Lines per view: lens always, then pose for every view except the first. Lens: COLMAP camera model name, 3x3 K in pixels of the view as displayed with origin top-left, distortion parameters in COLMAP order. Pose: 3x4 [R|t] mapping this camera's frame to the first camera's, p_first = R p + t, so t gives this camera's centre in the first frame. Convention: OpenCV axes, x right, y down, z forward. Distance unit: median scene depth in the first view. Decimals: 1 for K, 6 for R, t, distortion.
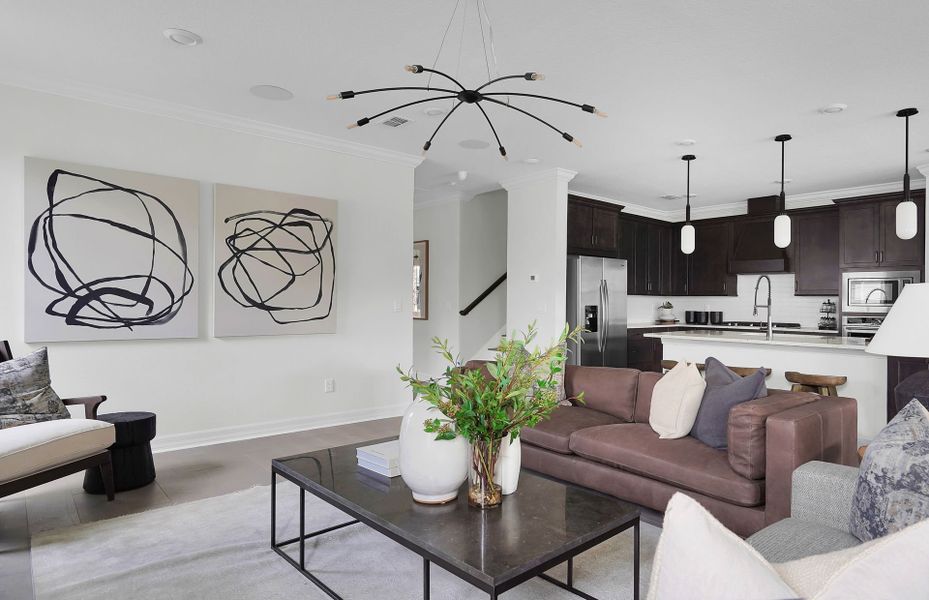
lens RADIAL K [[538.8, 0, 530.1], [0, 538.8, 306.8], [0, 0, 1]] dist [0.002112, 0.000177]
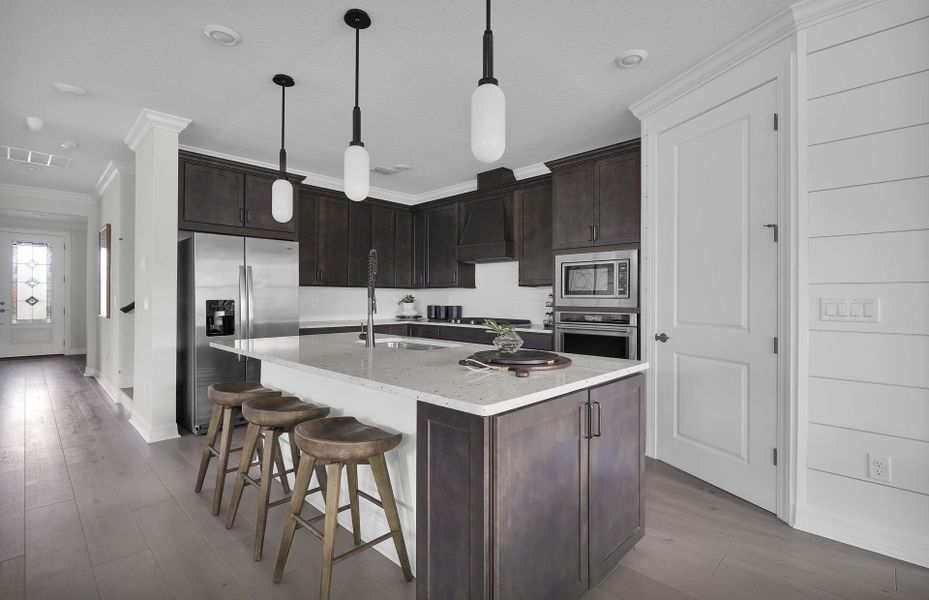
lens RADIAL K [[429.3, 0, 464.9], [0, 429.3, 298.6], [0, 0, 1]] dist [-0.004307, -0.000331]
pose [[0.999267, -0.006148, 0.037779, 0.386171], [0.006377, 0.999962, -0.005937, 0.001318], [-0.037741, 0.006173, 0.999268, 0.351232]]
